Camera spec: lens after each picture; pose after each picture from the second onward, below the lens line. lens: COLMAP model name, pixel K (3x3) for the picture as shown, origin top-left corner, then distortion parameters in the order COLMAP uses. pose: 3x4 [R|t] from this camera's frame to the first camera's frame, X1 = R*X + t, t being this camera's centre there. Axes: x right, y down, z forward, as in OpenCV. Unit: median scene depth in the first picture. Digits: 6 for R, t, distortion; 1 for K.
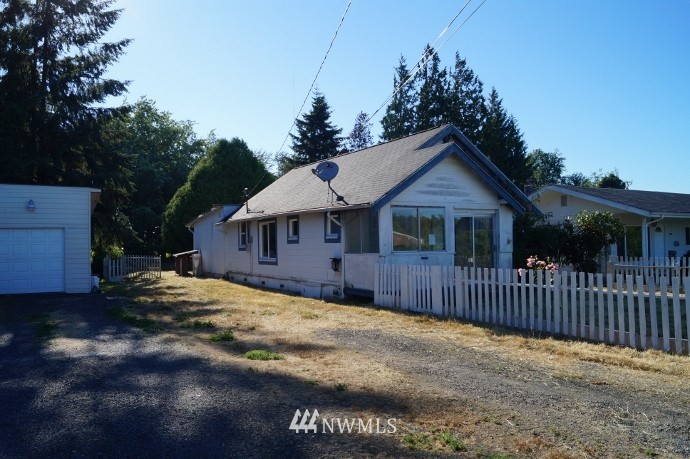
lens RADIAL K [[548.5, 0, 345.0], [0, 548.5, 229.5], [0, 0, 1]] dist [-0.075922, 0.001391]
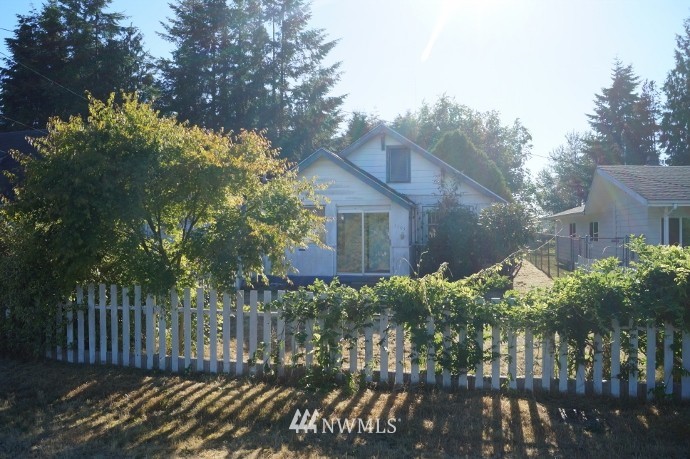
lens RADIAL K [[548.5, 0, 345.0], [0, 548.5, 229.5], [0, 0, 1]] dist [-0.075922, 0.001391]
pose [[0.700042, 0.038223, -0.713078, 0.968655], [-0.009338, 0.998971, 0.044380, -0.036817], [0.714041, -0.024409, 0.699678, 0.195576]]
